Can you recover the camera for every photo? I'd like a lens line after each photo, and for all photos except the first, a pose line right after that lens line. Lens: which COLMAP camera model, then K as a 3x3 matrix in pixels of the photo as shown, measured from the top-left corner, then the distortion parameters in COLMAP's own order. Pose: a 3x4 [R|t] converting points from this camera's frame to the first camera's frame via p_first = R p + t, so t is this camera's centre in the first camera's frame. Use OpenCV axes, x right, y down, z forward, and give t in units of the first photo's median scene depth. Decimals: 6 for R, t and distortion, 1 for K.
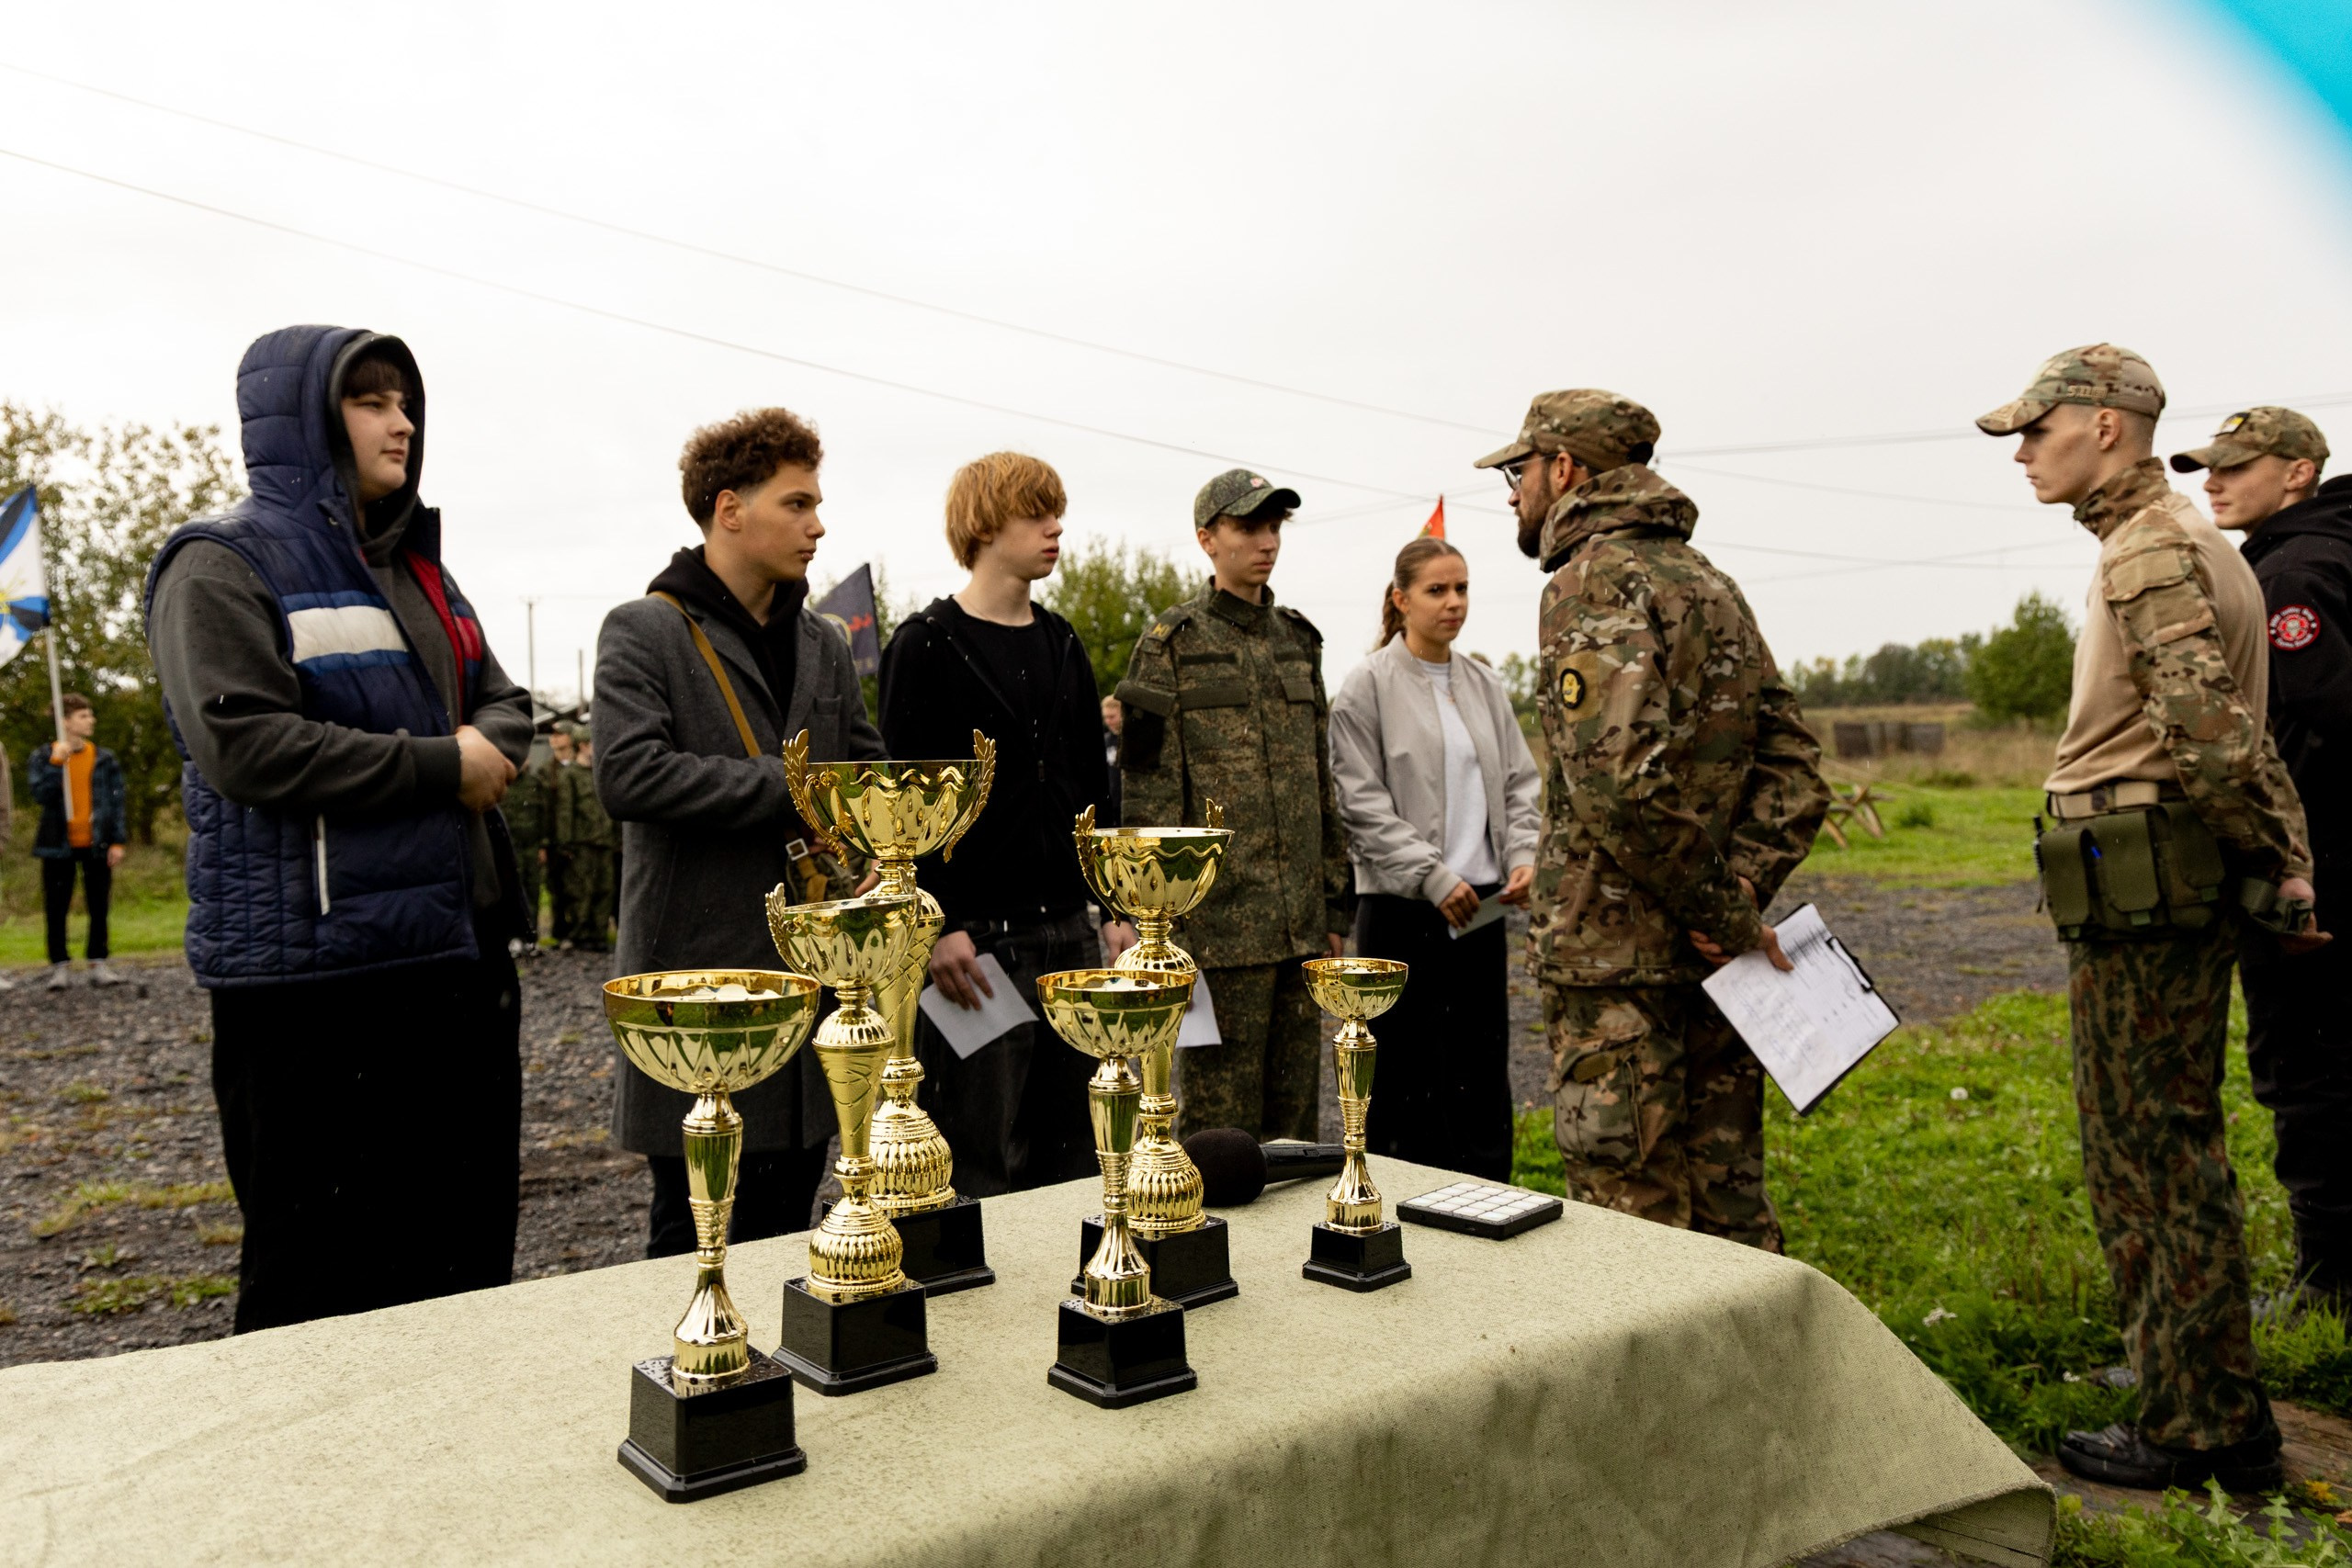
lens RADIAL K [[1700.3, 0, 1176.0], [0, 1700.3, 784.0], [0, 0, 1]] dist [-0.002926, 0.002003]
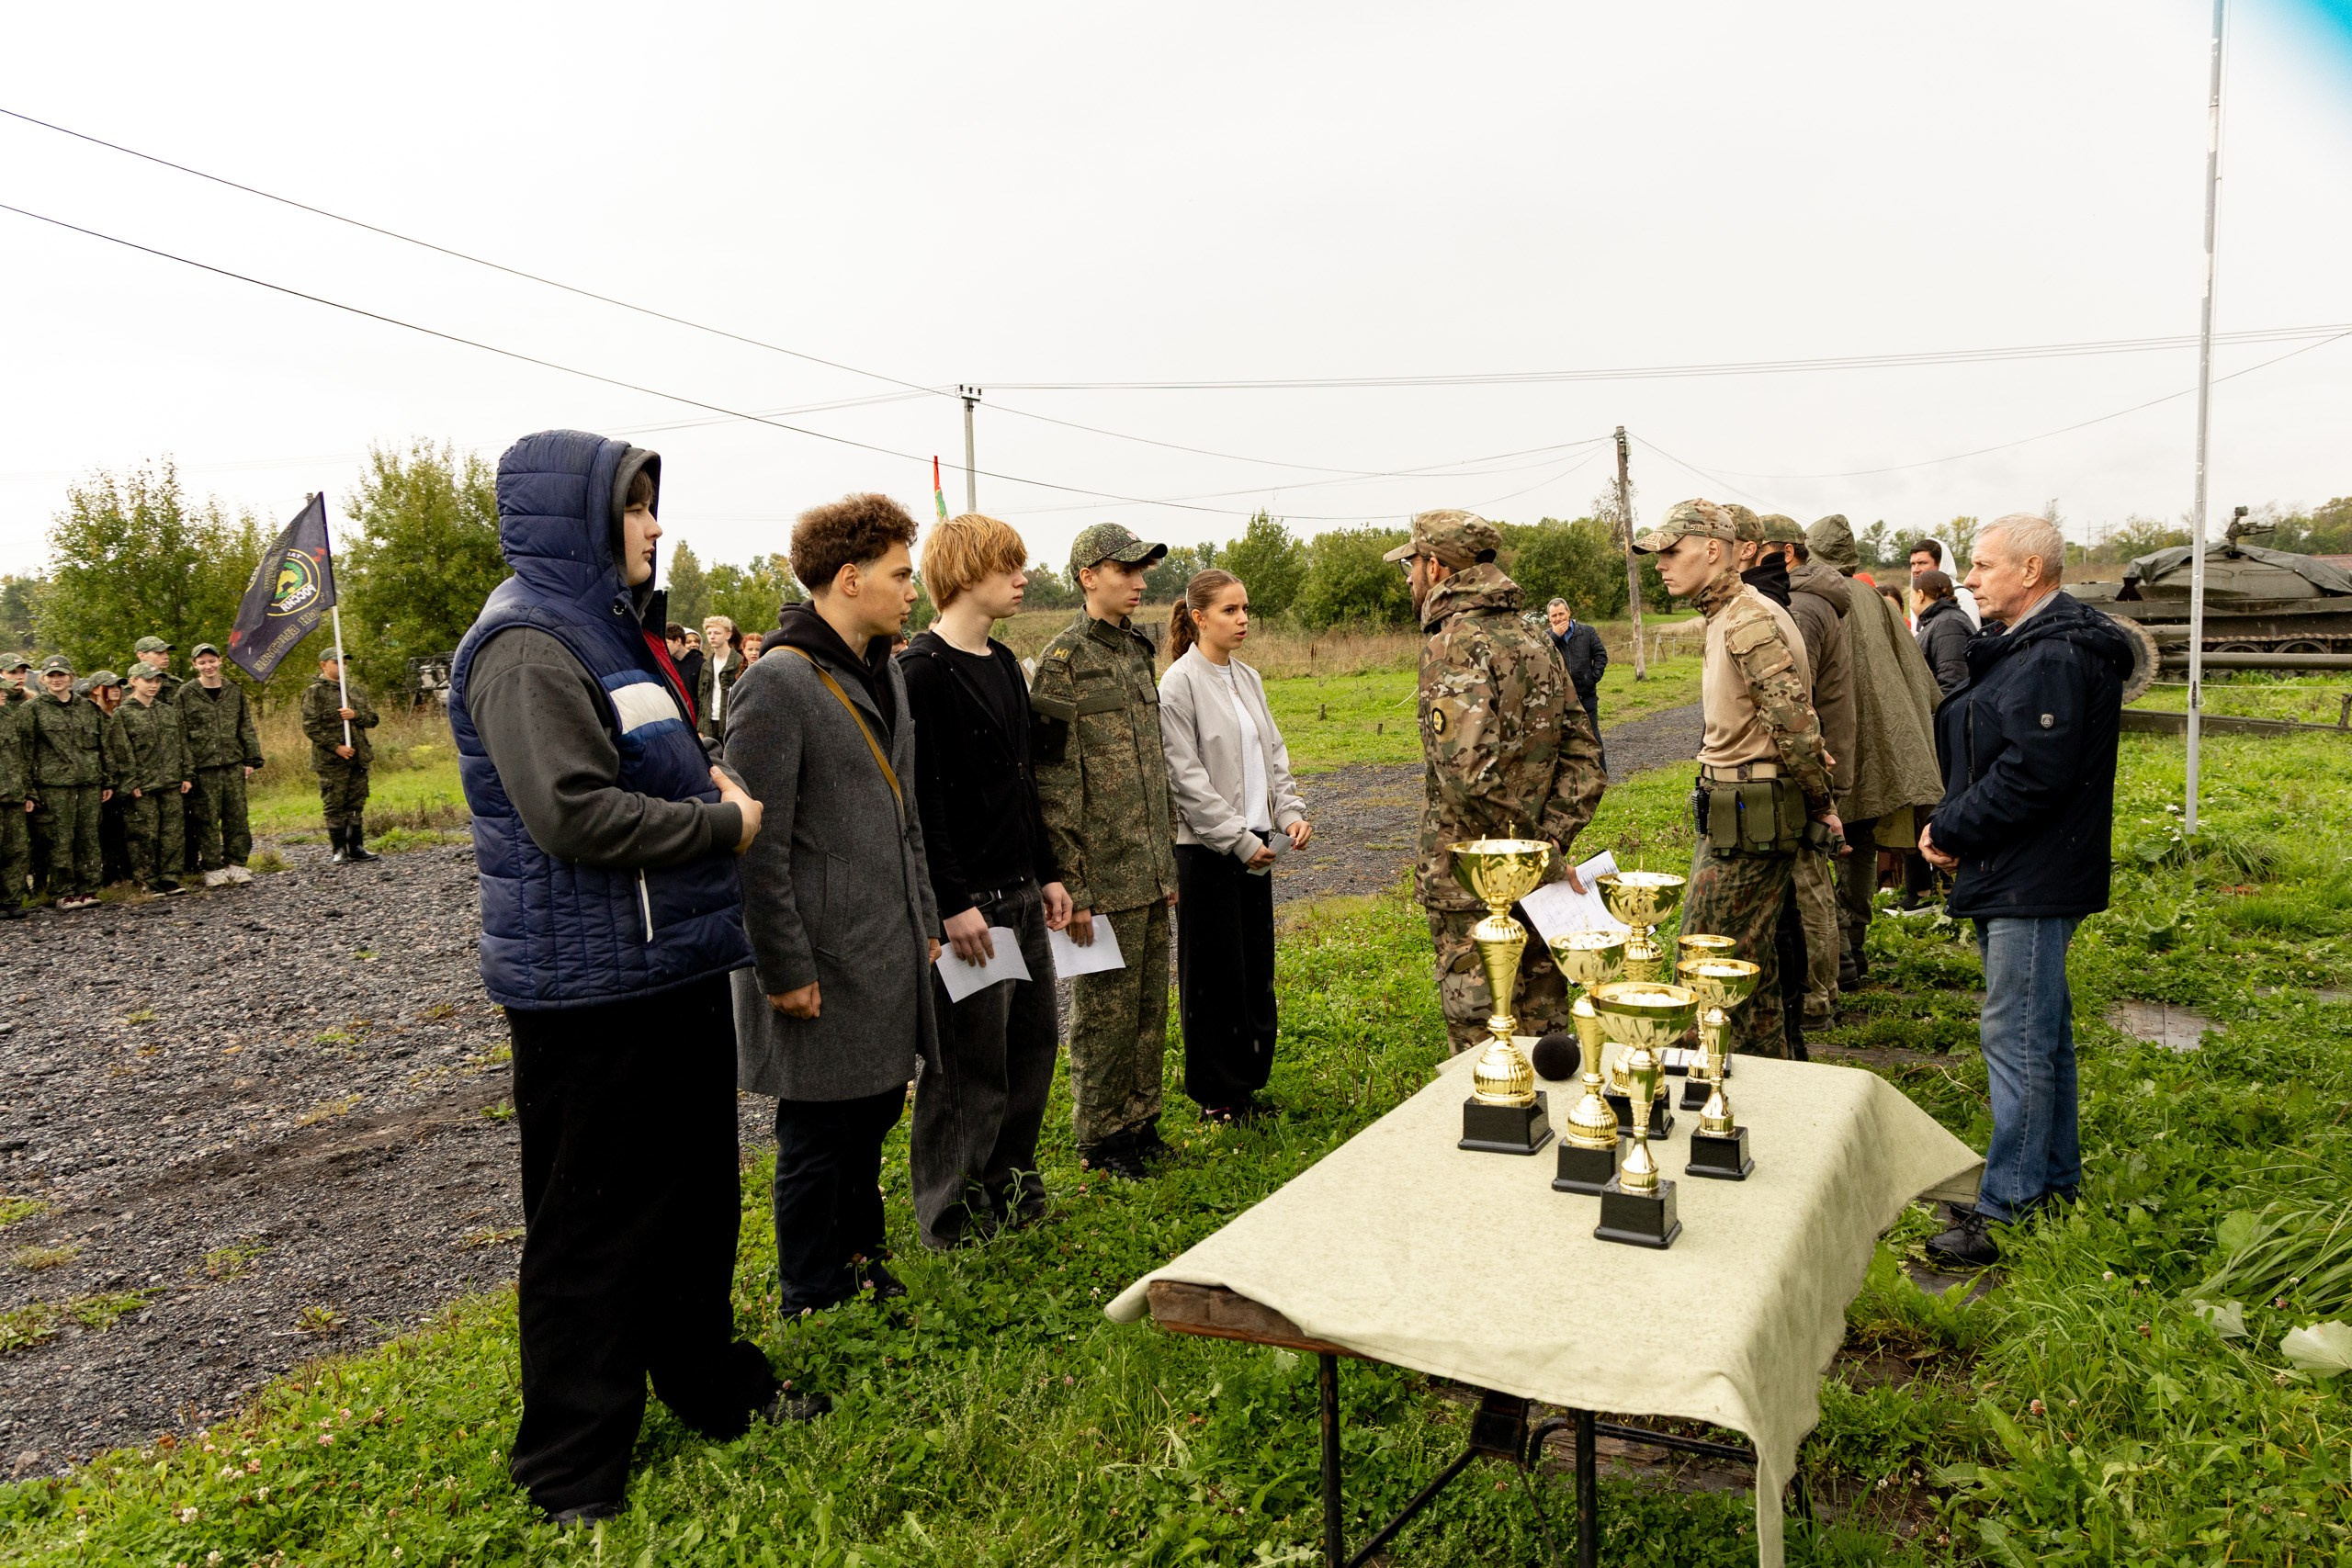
lens RADIAL K [[1664.9, 0, 1218.7], [0, 1664.9, 734.1], [0, 0, 1]] dist [0.019151, 0.001454]
pose [[0.885452, -0.032913, 0.463563, -0.629359], [0.014678, 0.998972, 0.042891, -0.104859], [-0.464498, -0.031174, 0.885025, -0.215464]]
